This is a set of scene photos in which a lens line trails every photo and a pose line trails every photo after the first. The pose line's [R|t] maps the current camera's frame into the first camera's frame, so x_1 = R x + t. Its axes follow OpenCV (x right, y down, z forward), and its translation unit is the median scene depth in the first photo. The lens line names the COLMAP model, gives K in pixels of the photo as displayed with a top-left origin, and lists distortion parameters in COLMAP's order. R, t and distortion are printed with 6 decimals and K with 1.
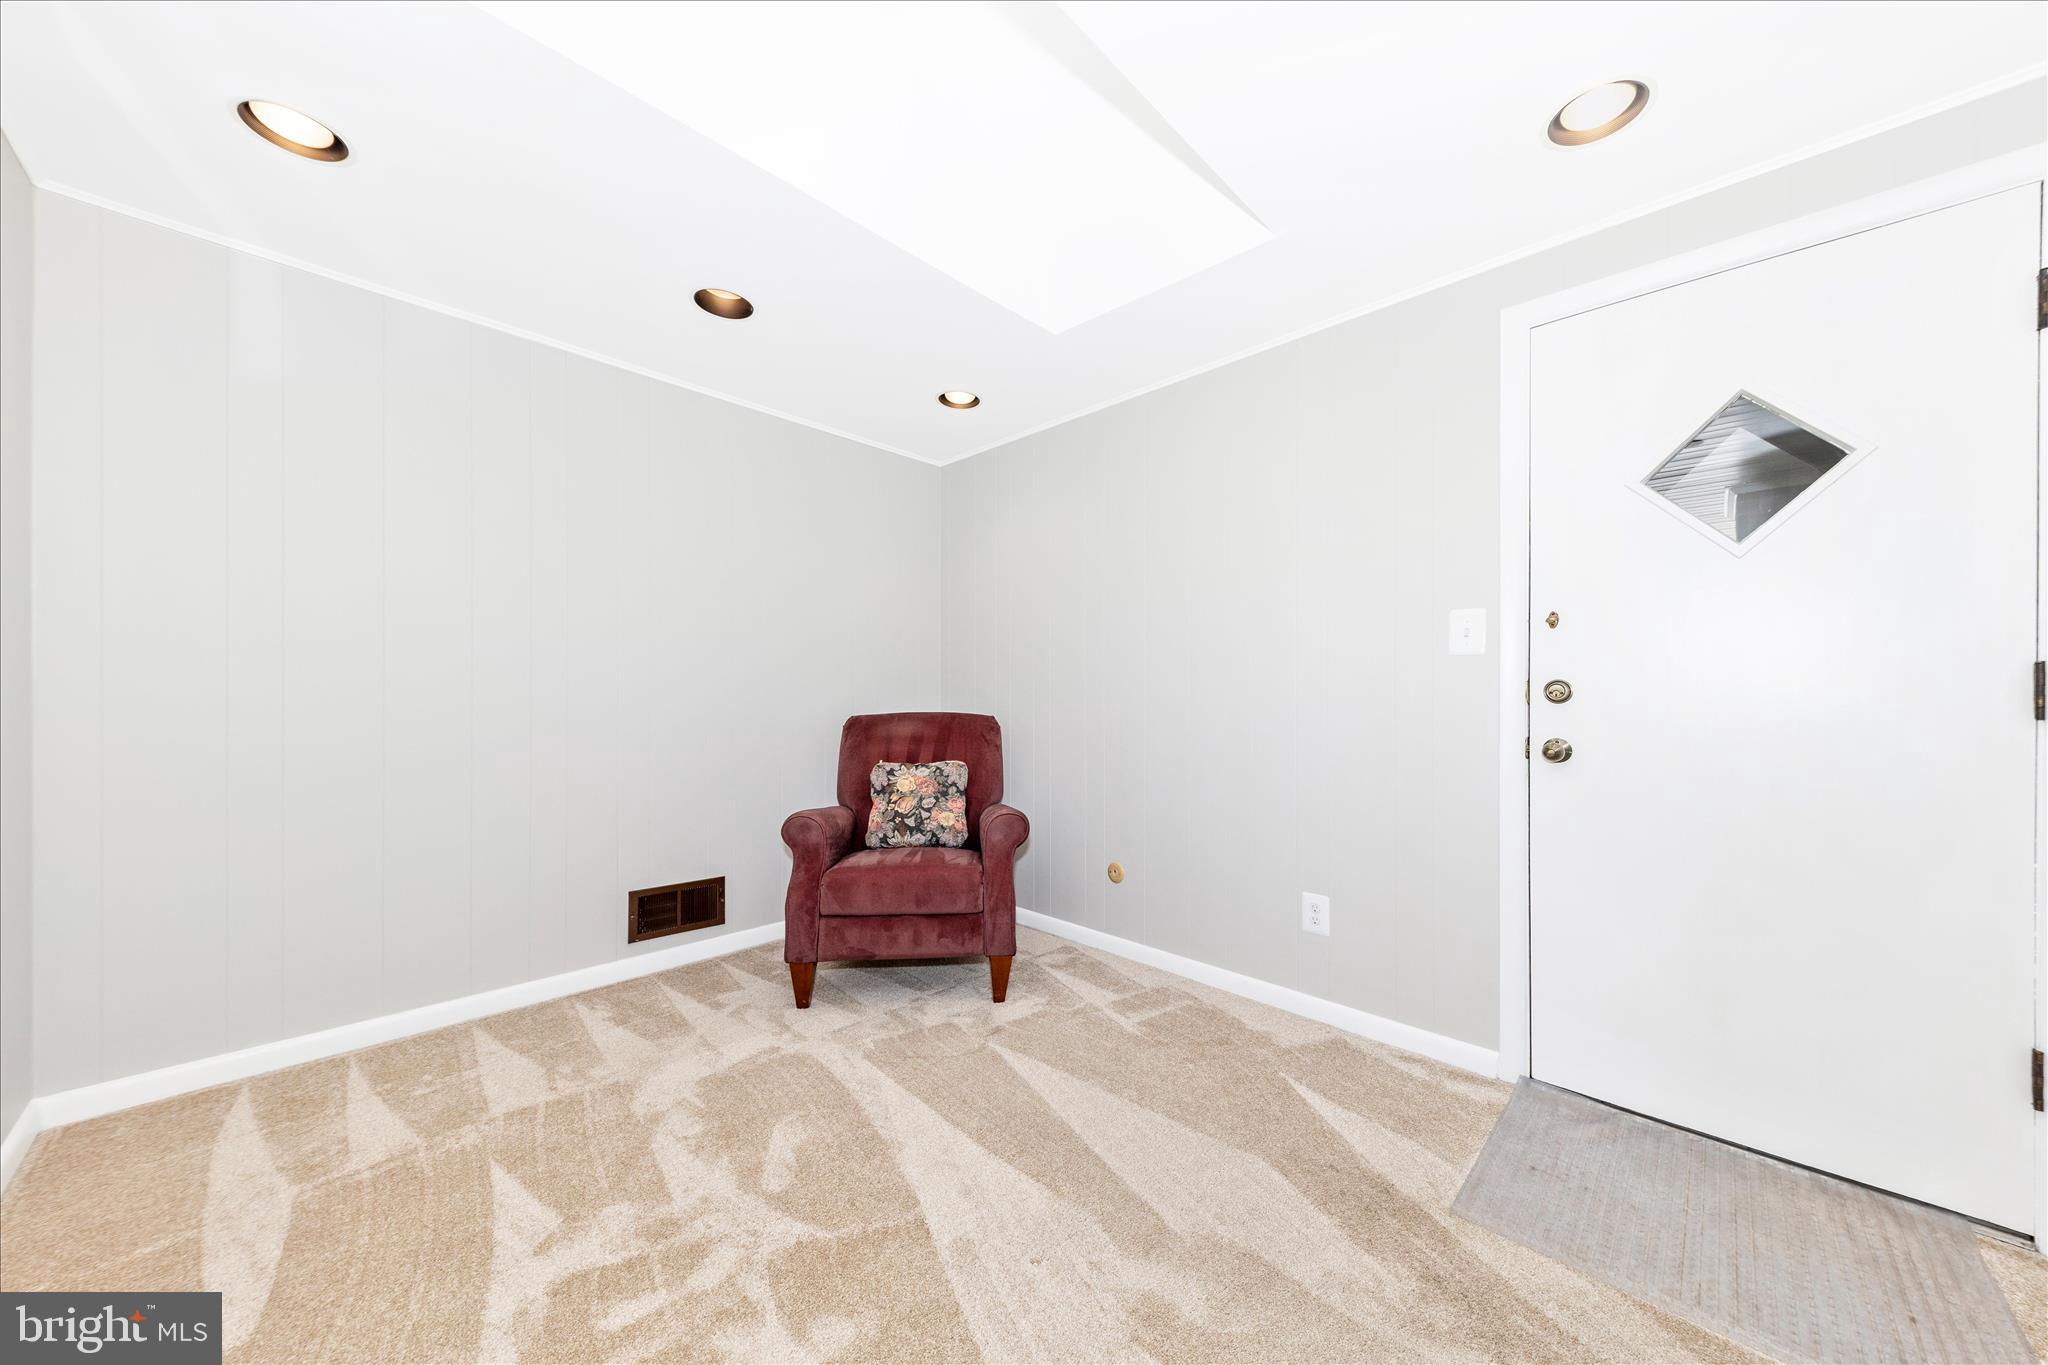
lens RADIAL K [[722.2, 0, 1034.6], [0, 722.2, 689.2], [0, 0, 1]] dist [0.007894, -0.000184]
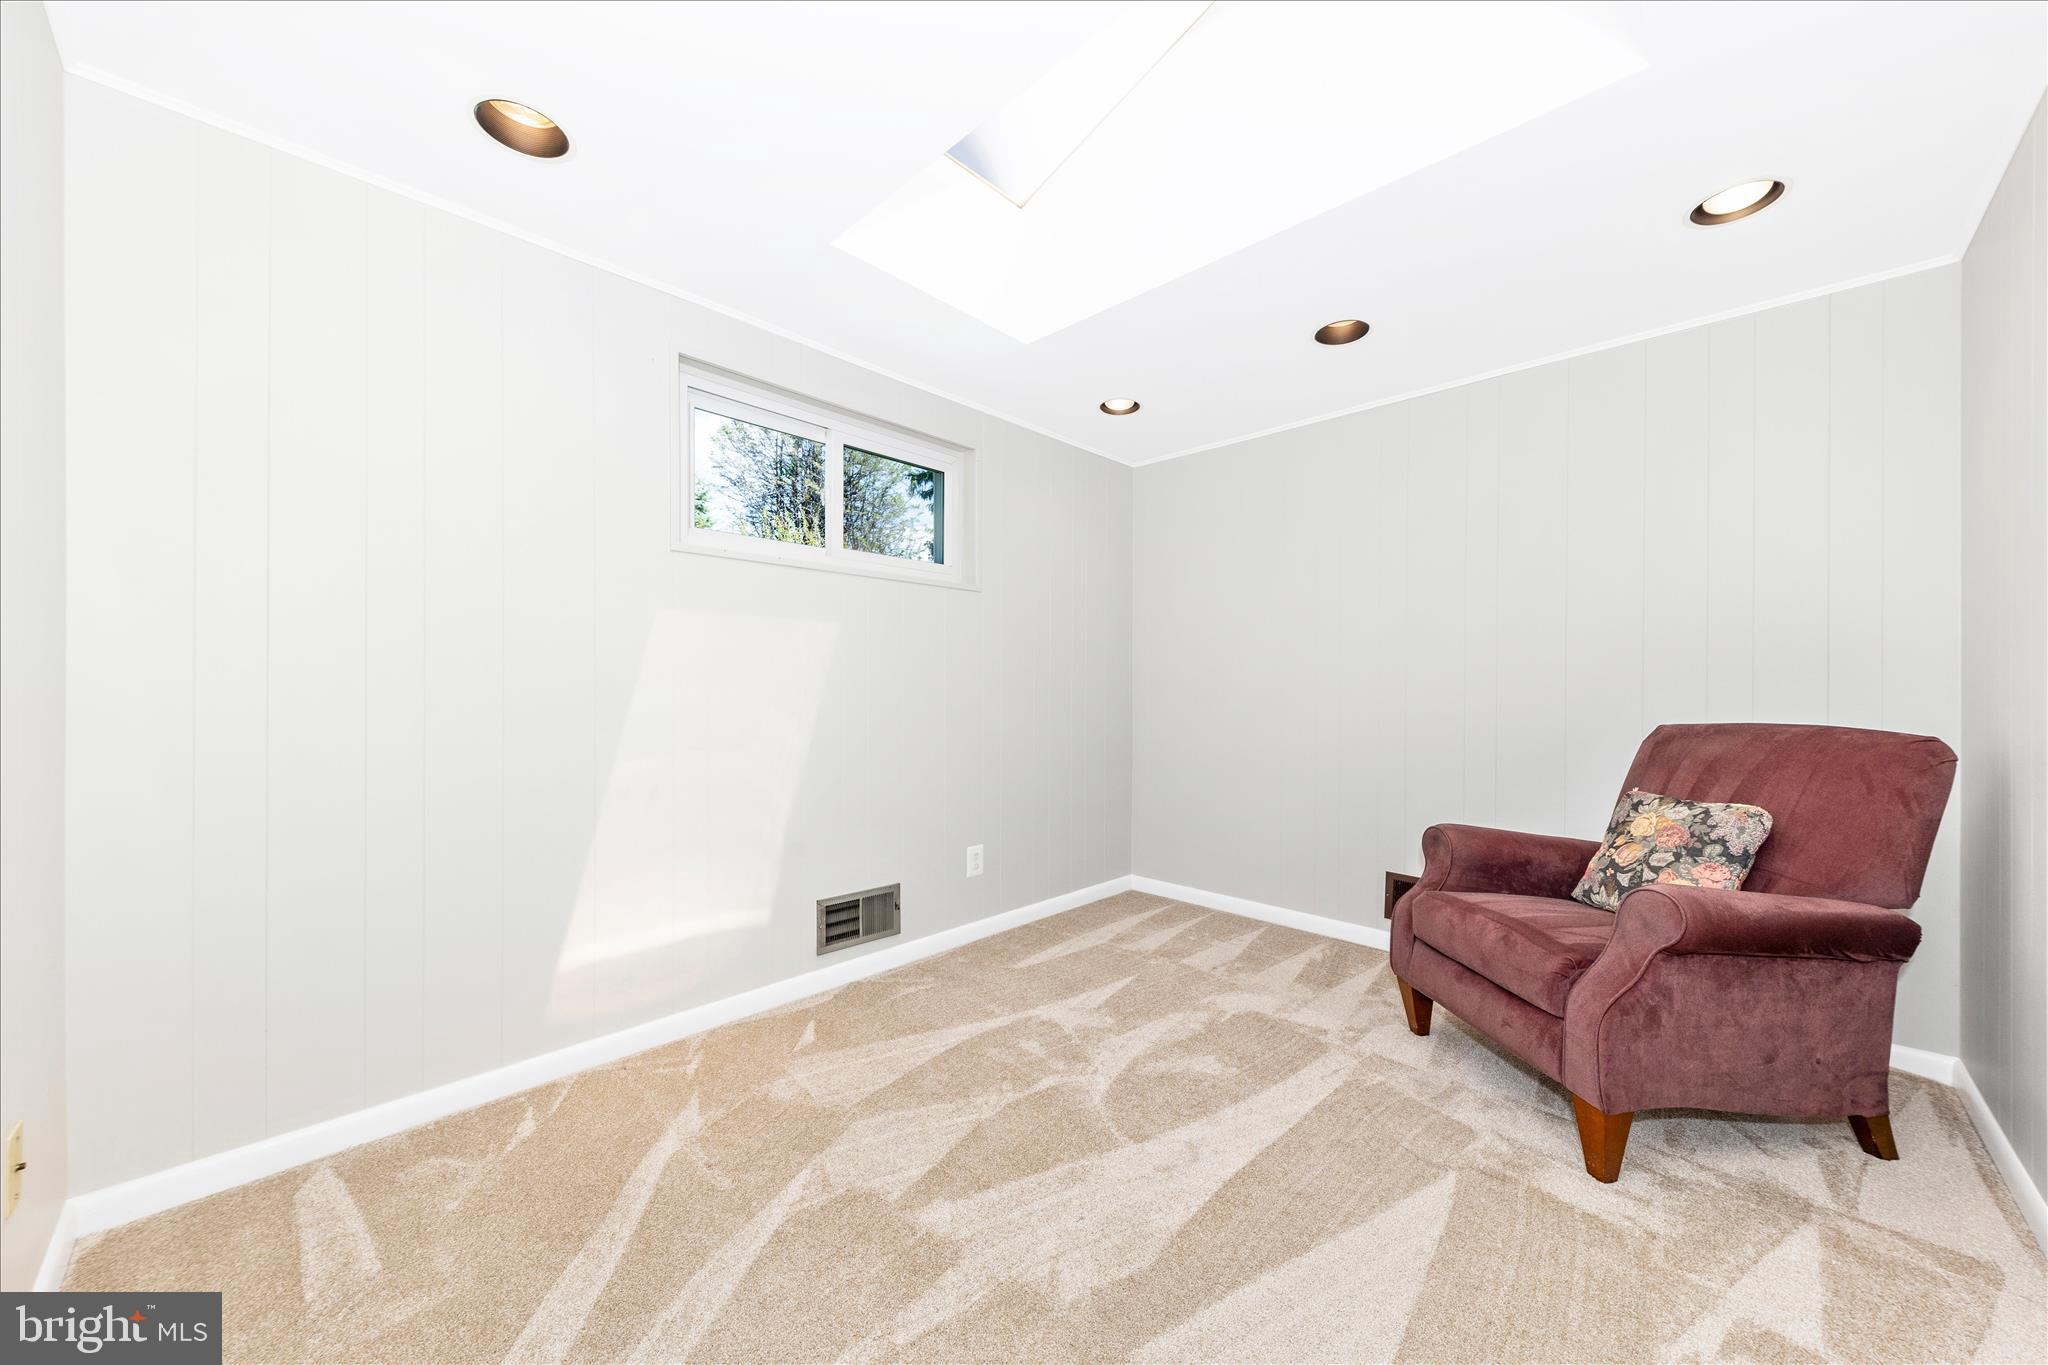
lens RADIAL K [[721.7, 0, 1059.9], [0, 721.7, 701.8], [0, 0, 1]] dist [0.000113, -0.000089]
pose [[0.005627, 0.005141, -0.999971, 0.508504], [-0.000081, 0.999987, 0.005140, 0.012701], [0.999984, 0.000052, 0.005627, 0.465745]]
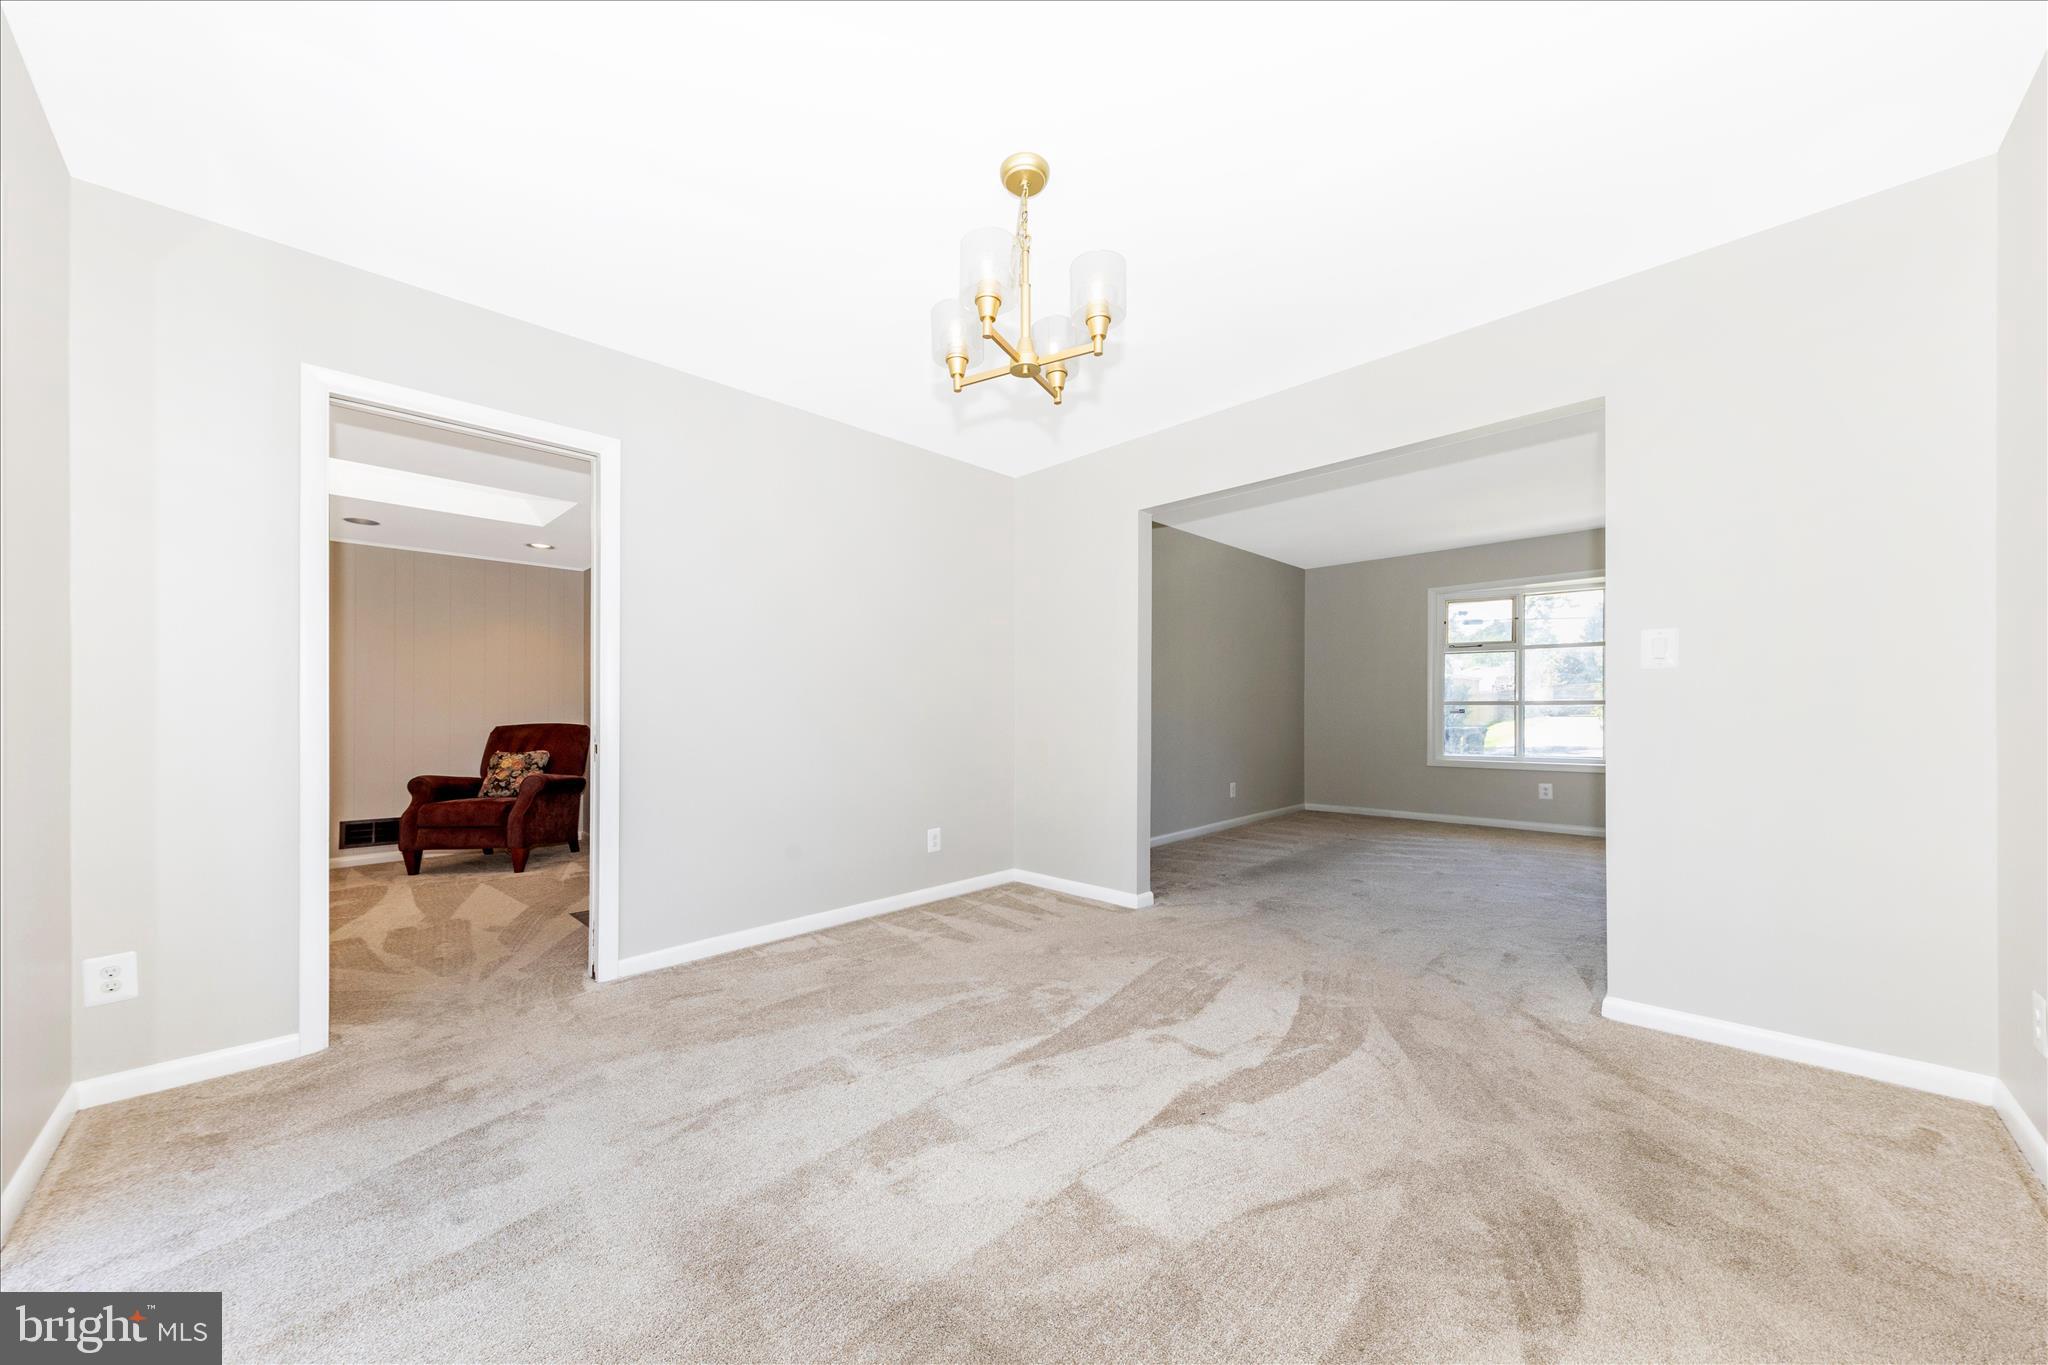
lens RADIAL K [[710.9, 0, 1020.6], [0, 710.9, 703.7], [0, 0, 1]] dist [0.010599, -0.000171]
pose [[0.999905, -0.013710, -0.001010, 1.136946], [0.013715, 0.999894, 0.004926, -0.008476], [0.000942, -0.004939, 0.999987, -0.794517]]
